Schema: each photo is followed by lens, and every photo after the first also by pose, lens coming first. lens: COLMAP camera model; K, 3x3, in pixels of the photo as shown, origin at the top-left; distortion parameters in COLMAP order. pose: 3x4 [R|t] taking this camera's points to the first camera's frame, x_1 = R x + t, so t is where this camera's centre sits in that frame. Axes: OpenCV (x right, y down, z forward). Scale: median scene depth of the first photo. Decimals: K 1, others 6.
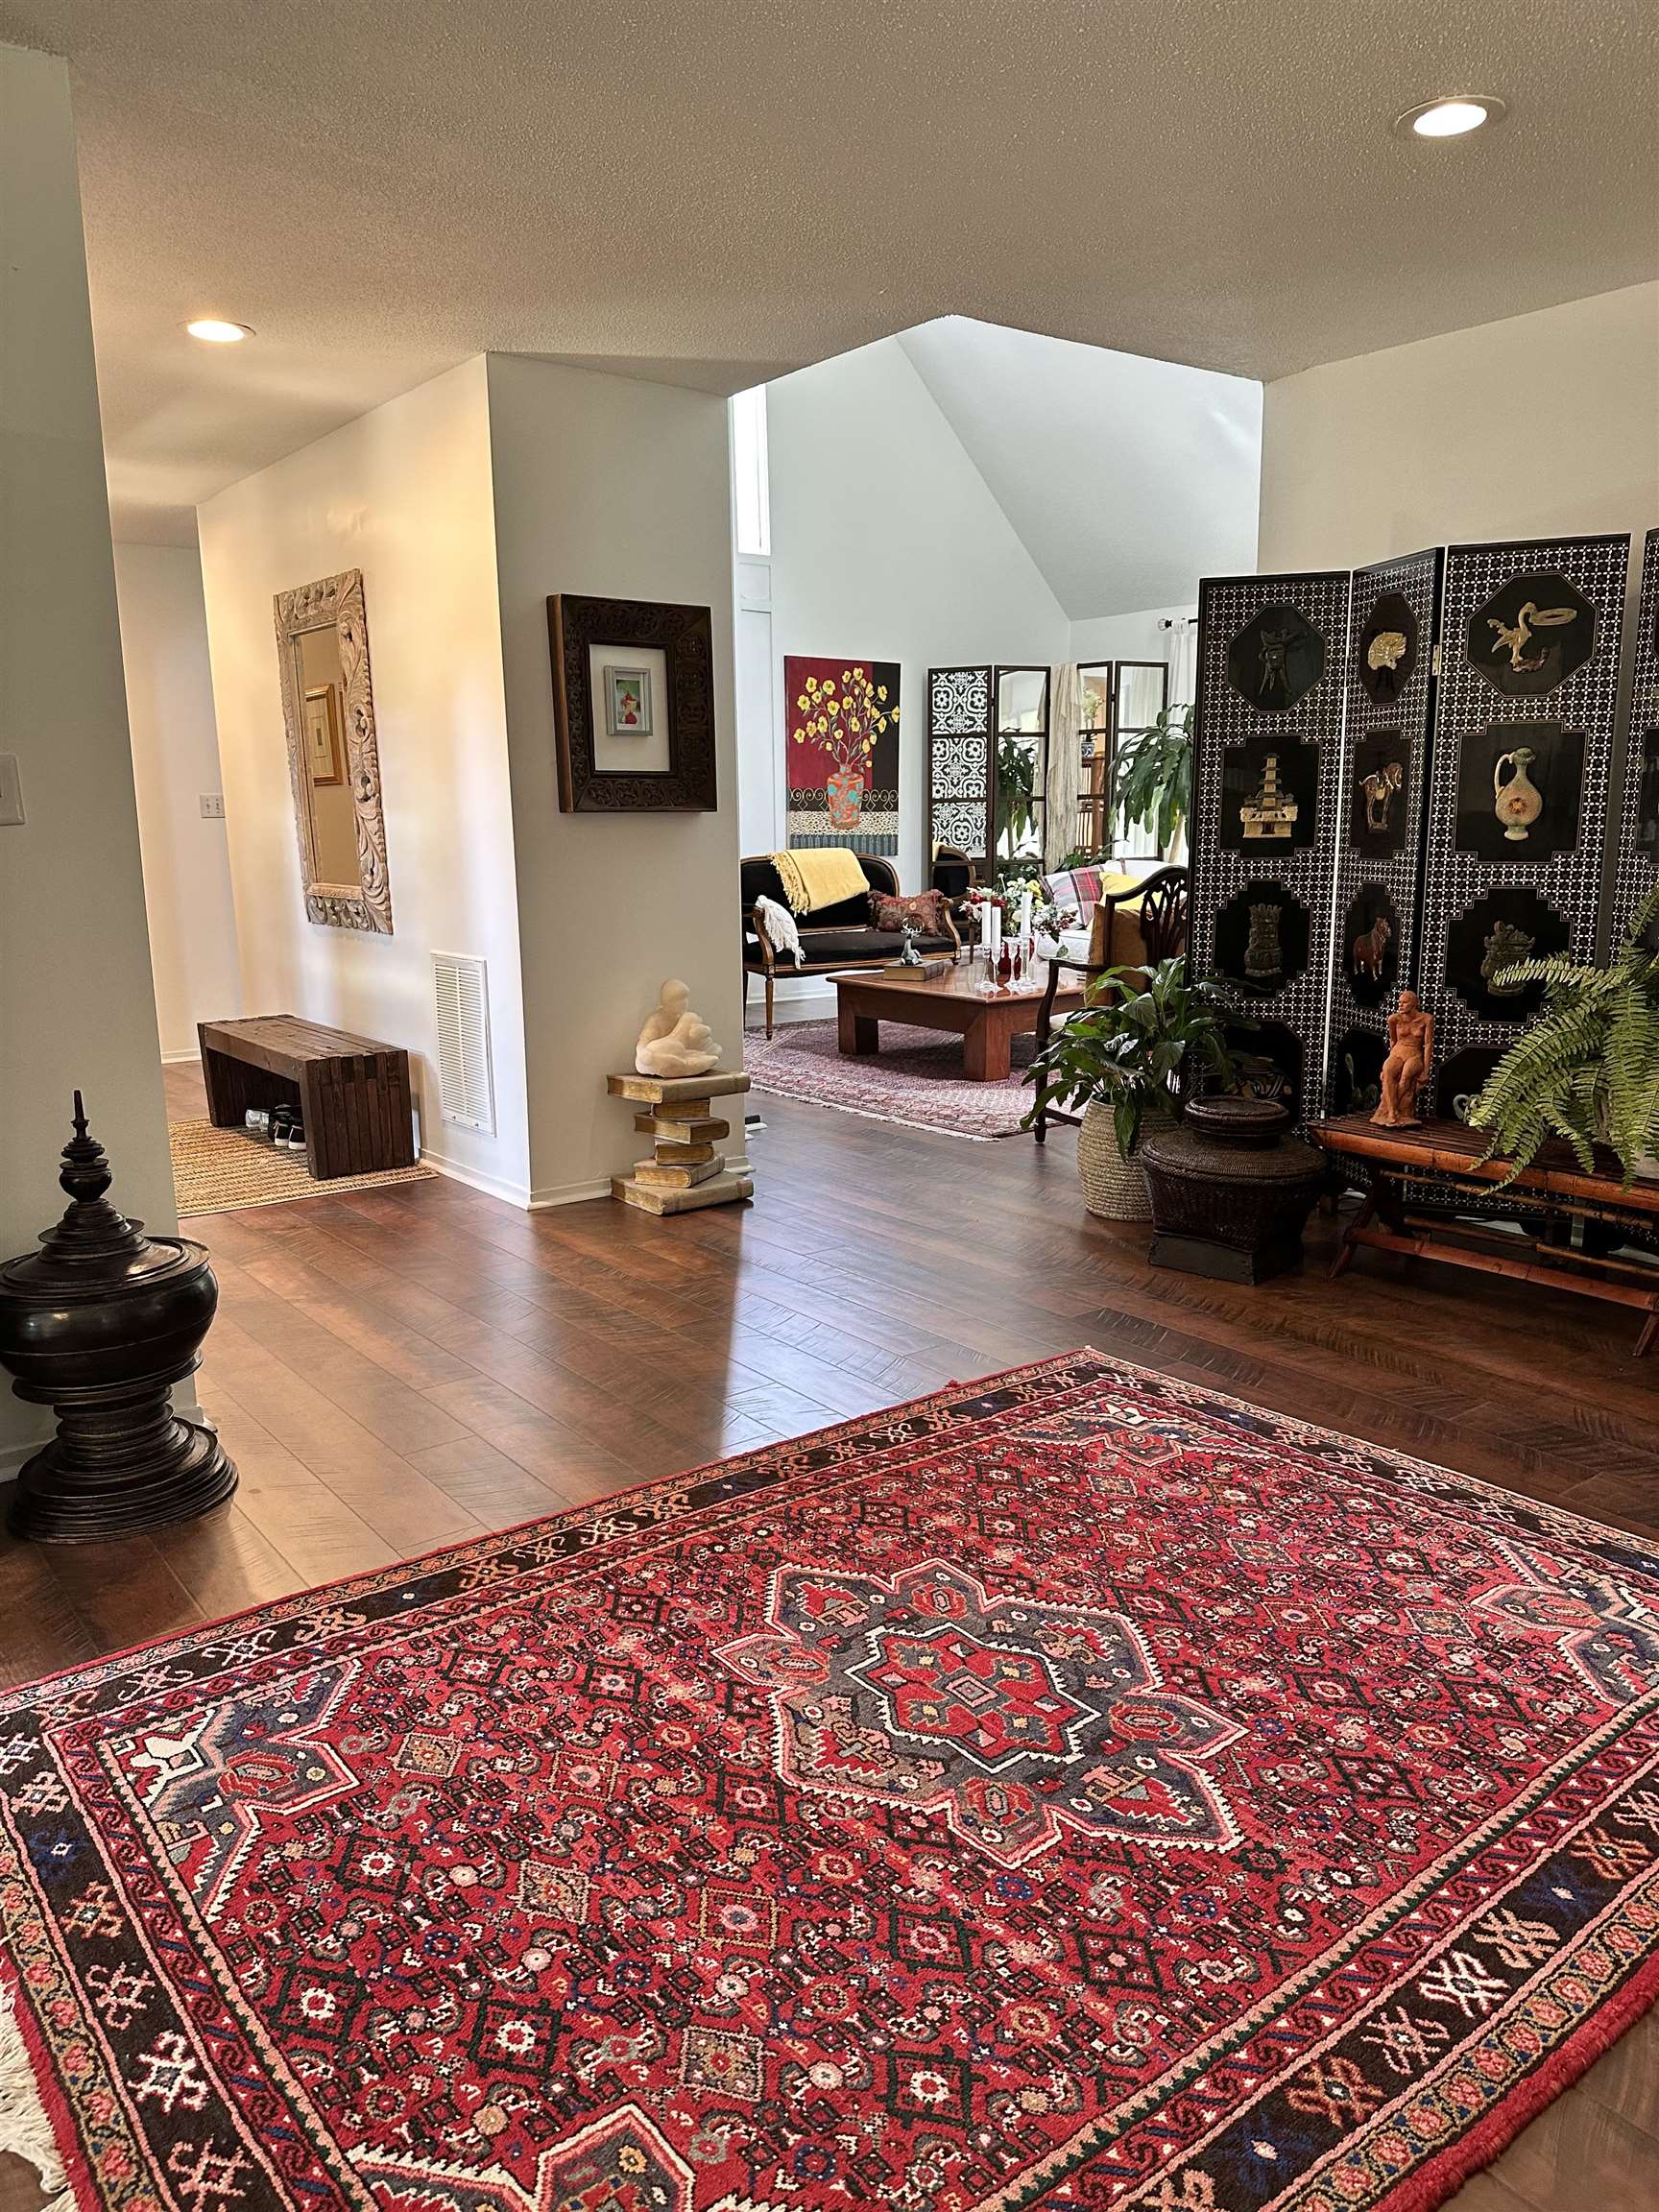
lens RADIAL K [[1537.1, 0, 826.1], [0, 1537.1, 1108.4], [0, 0, 1]] dist [0.034292, -0.069819]
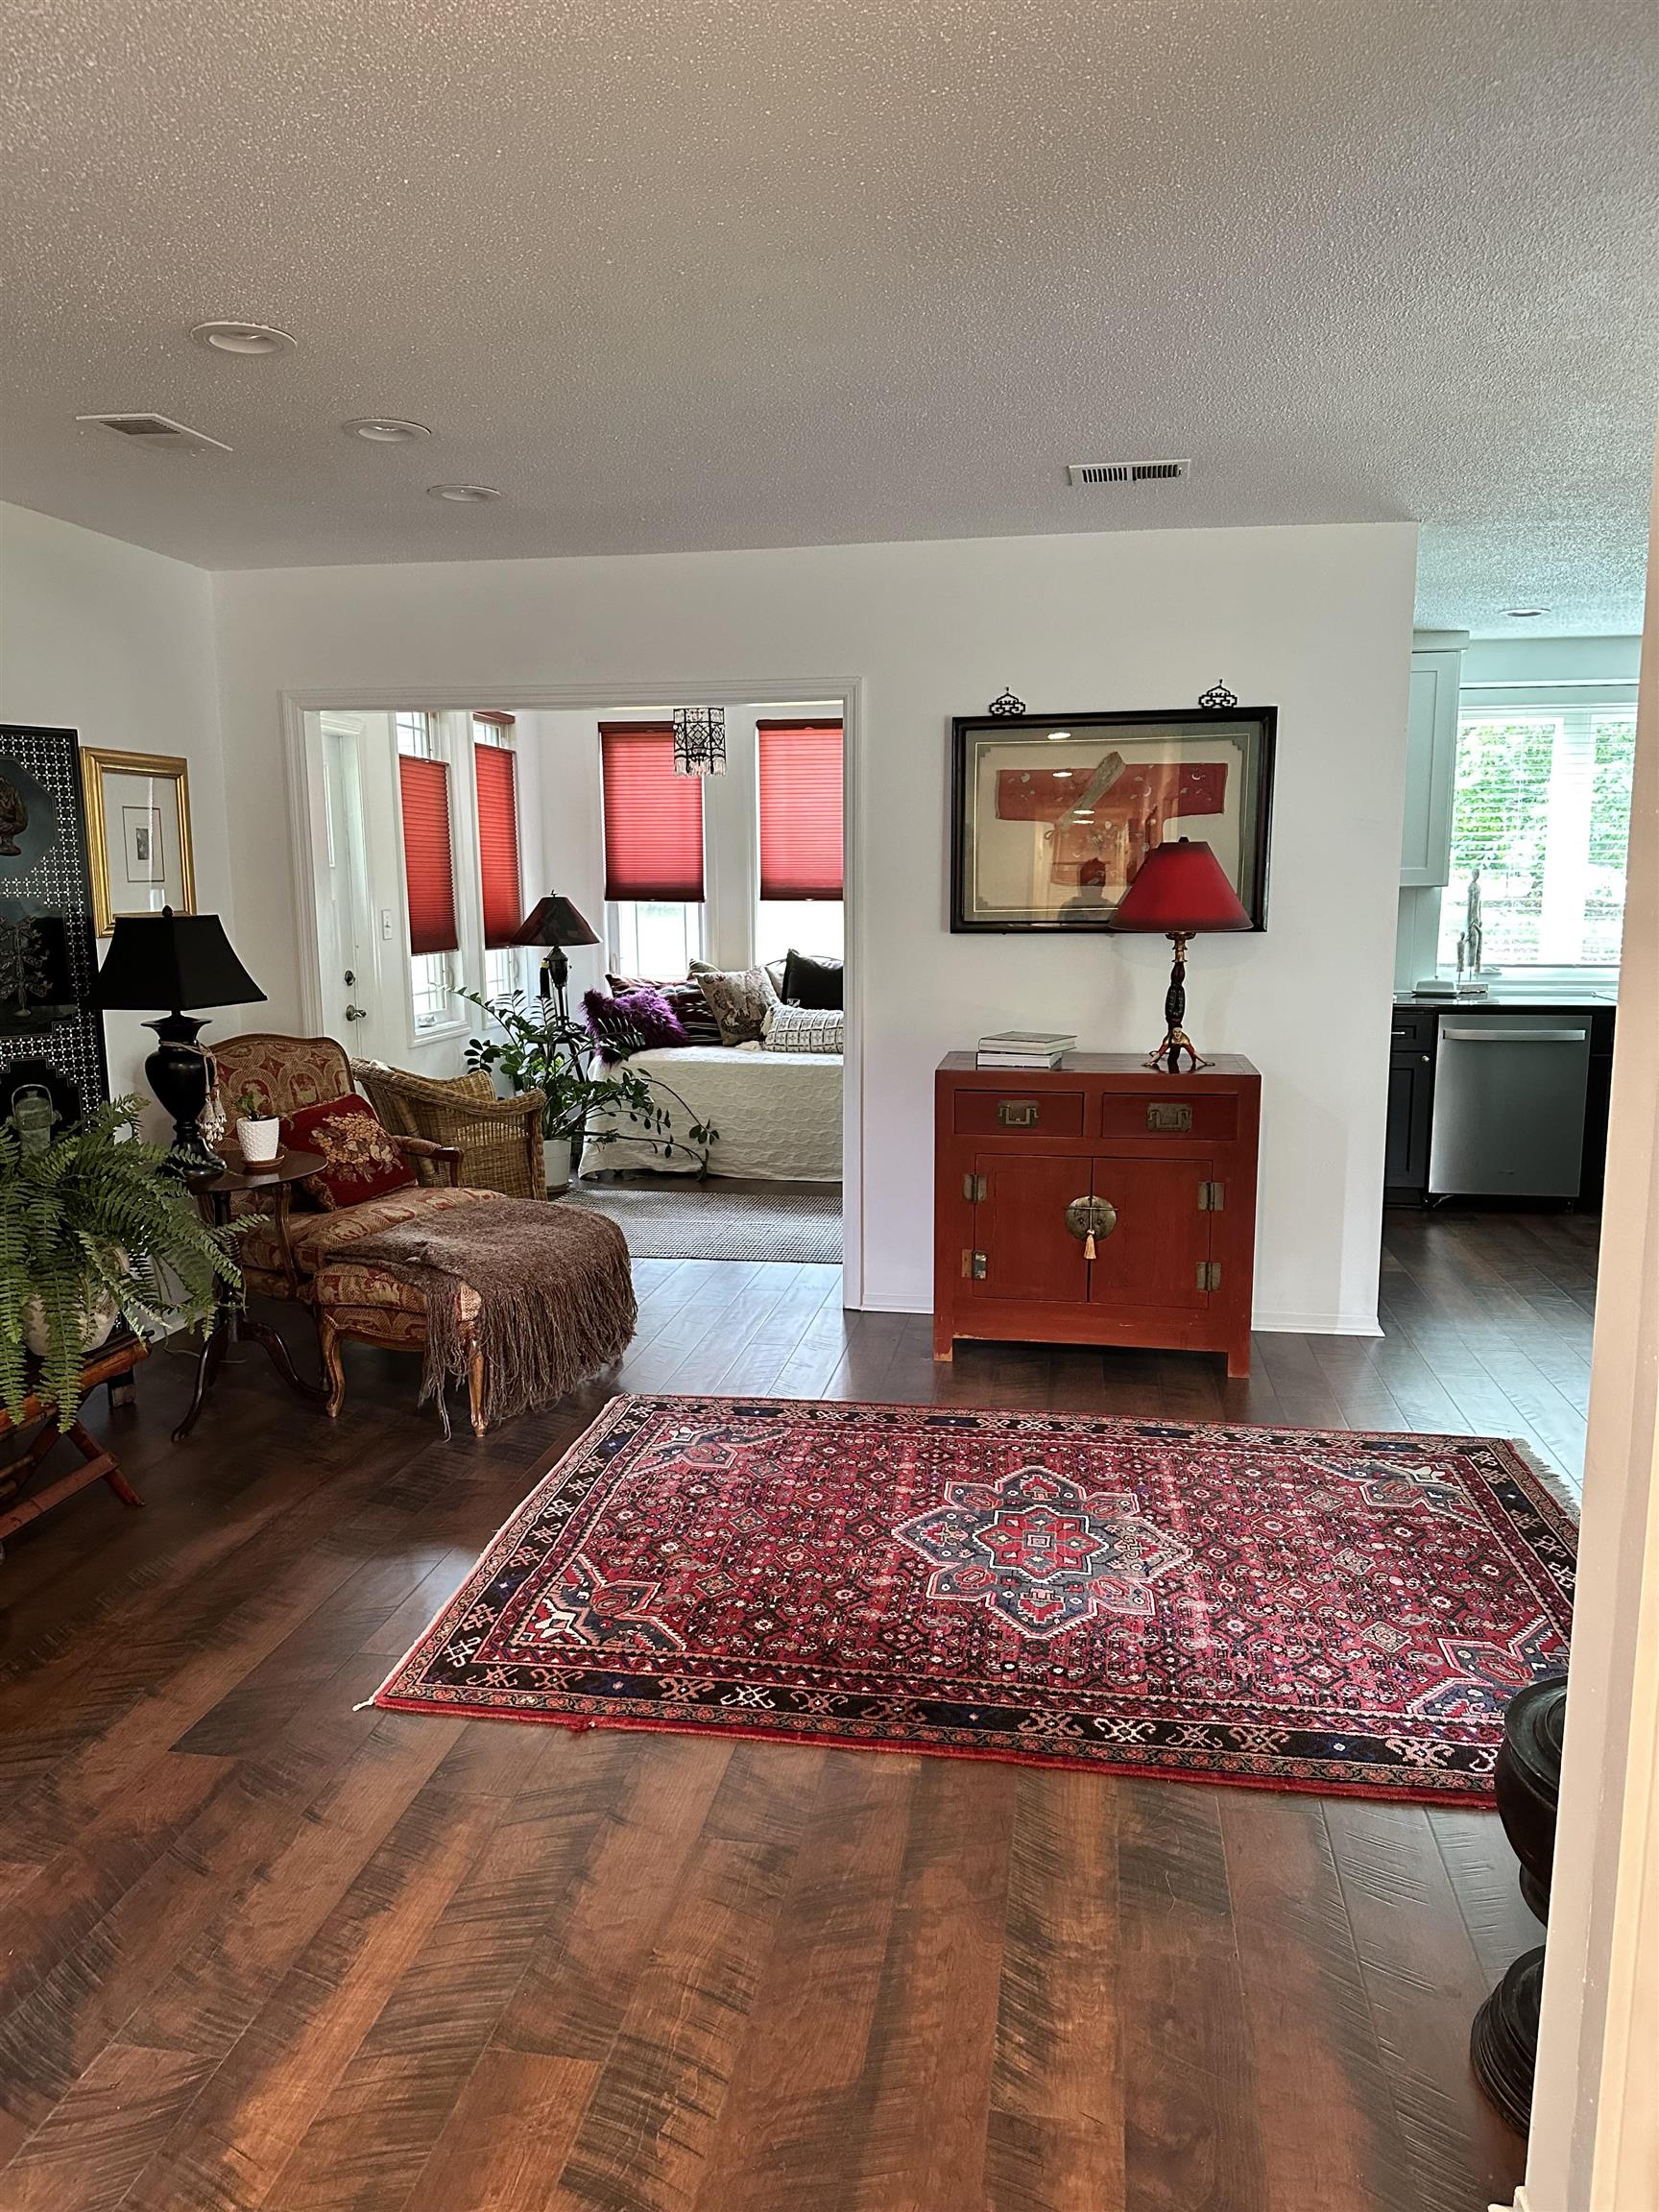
lens RADIAL K [[1537.1, 0, 825.1], [0, 1537.1, 1118.3], [0, 0, 1]] dist [0.190770, -0.382412]
pose [[-0.681799, -0.100809, 0.724560, -0.798542], [0.151159, 0.949670, 0.274367, -0.460748], [-0.715752, 0.296587, -0.632247, 1.878803]]
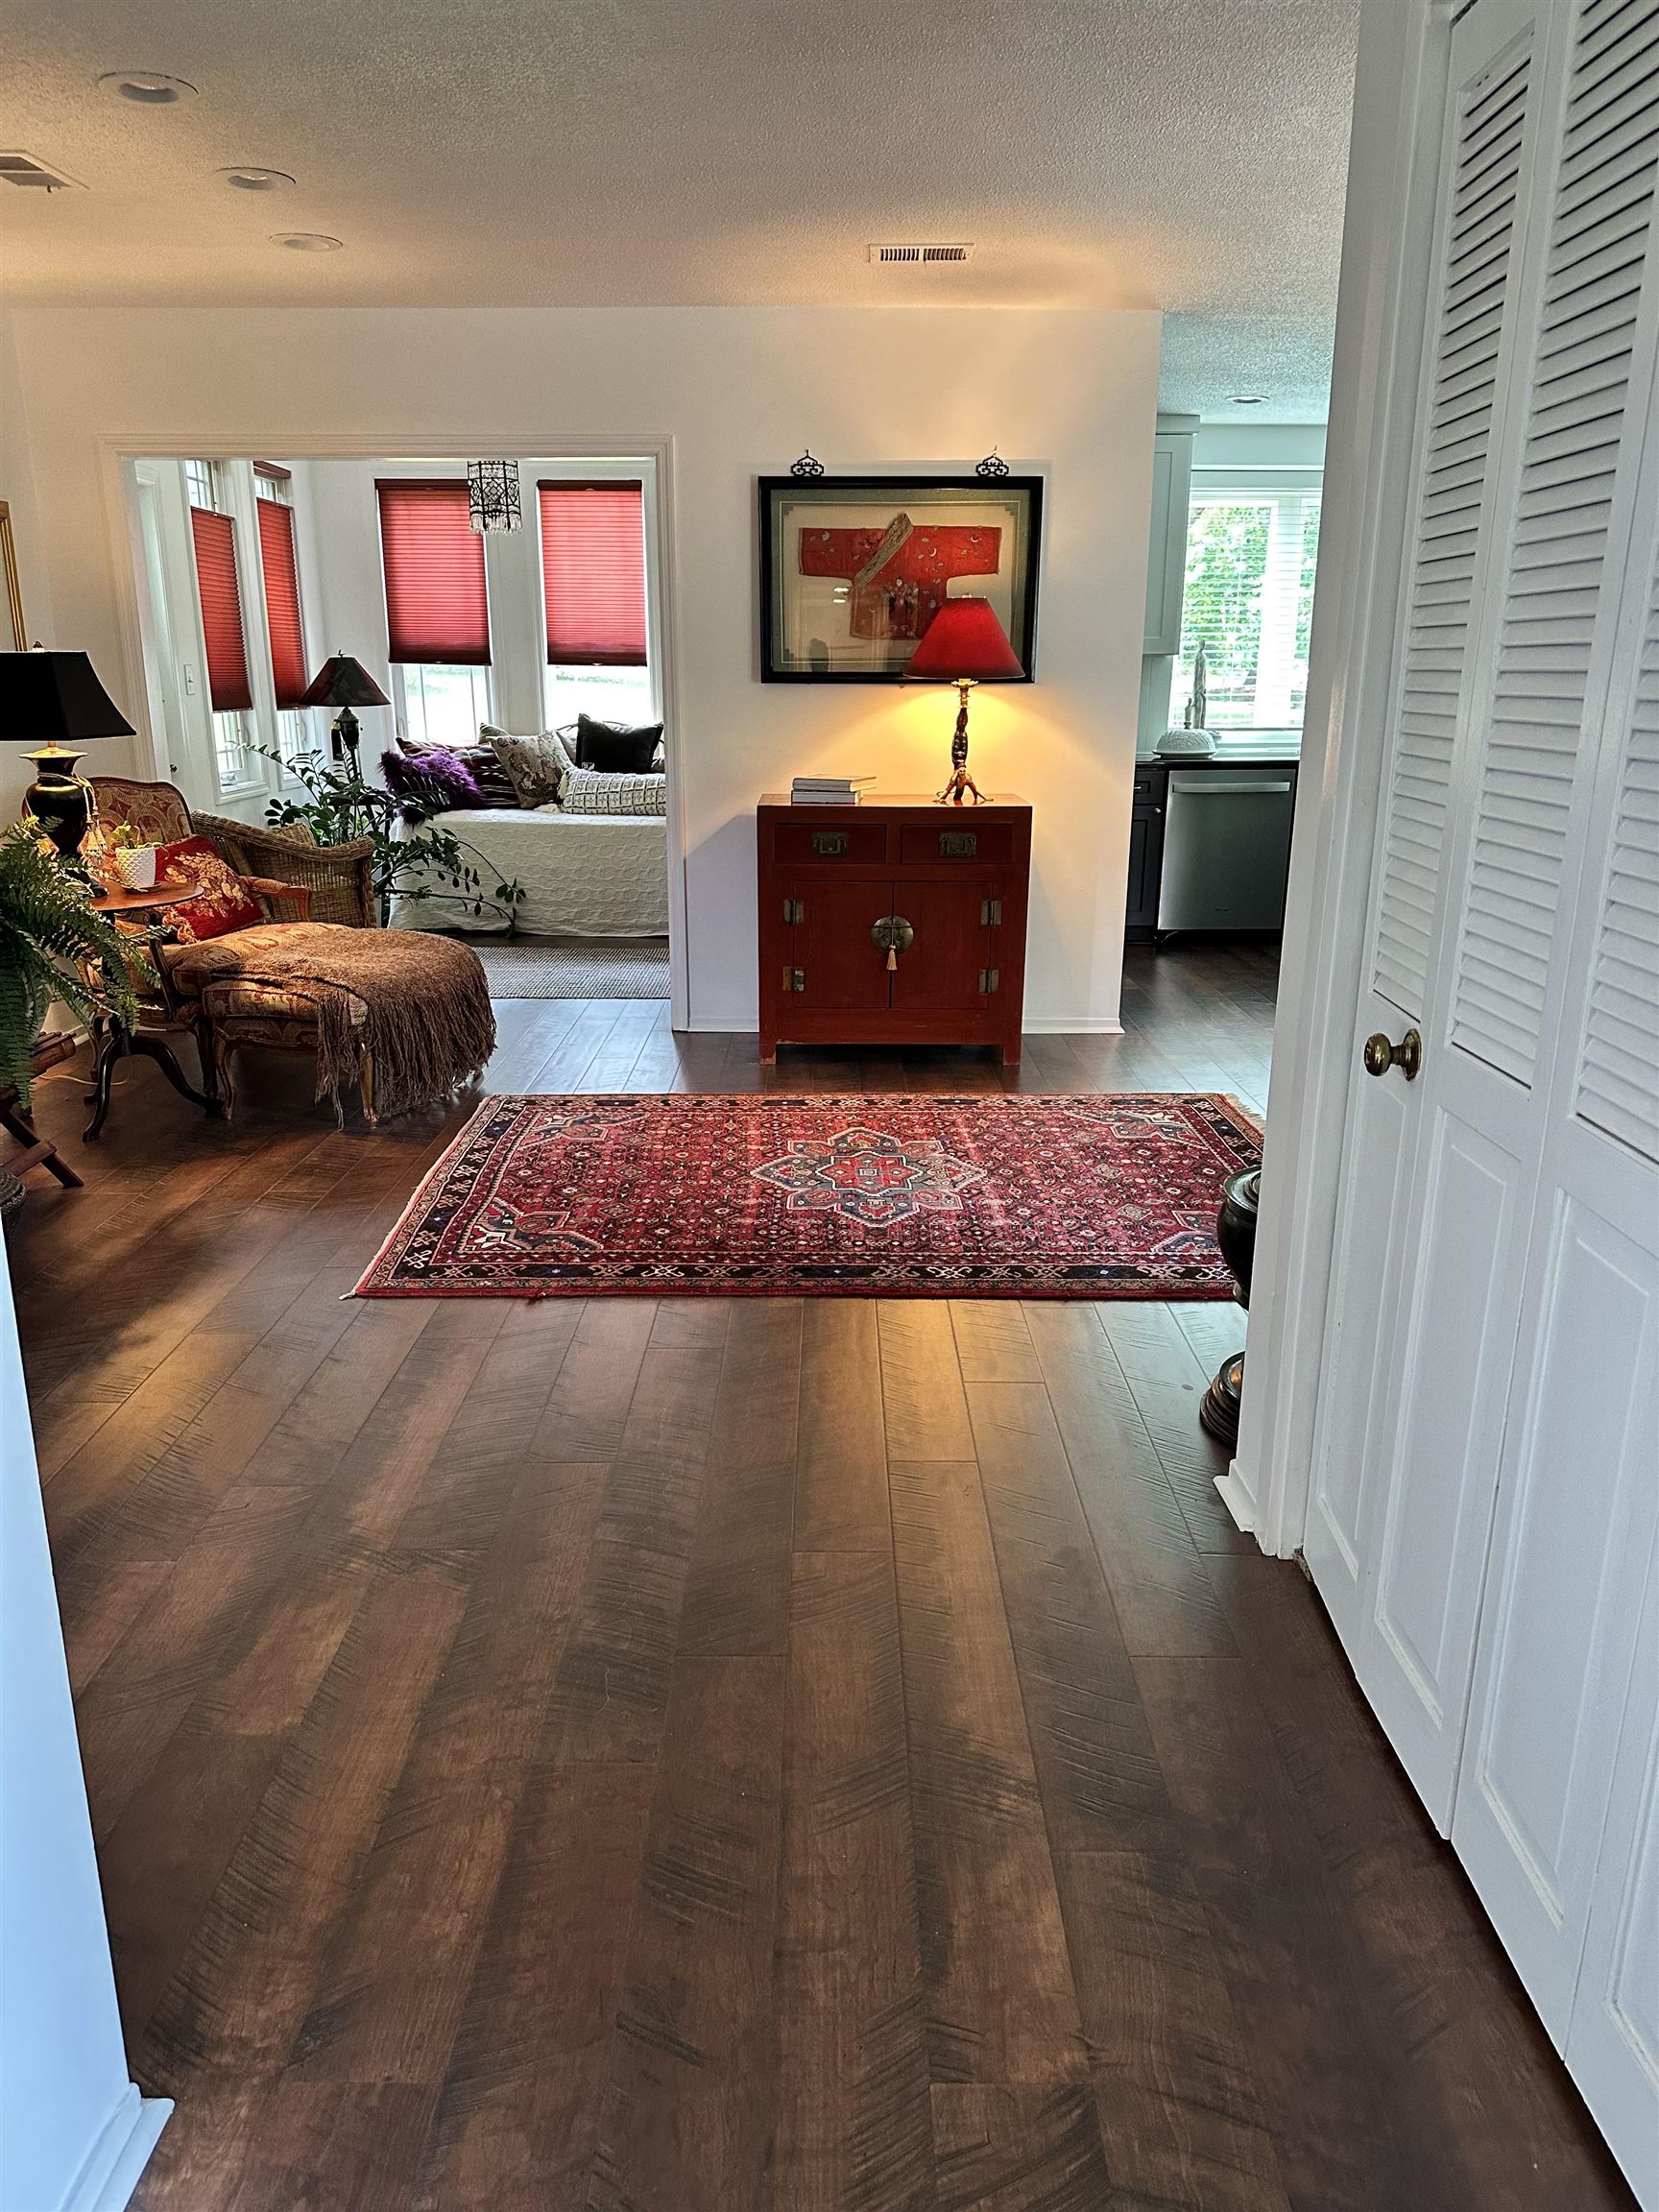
lens RADIAL K [[1537.1, 0, 825.1], [0, 1537.1, 1118.3], [0, 0, 1]] dist [0.190770, -0.382412]
pose [[-0.792836, -0.162093, 0.587484, -0.927272], [0.121924, 0.902305, 0.413497, -0.463610], [-0.597115, 0.399464, -0.695617, 2.191639]]
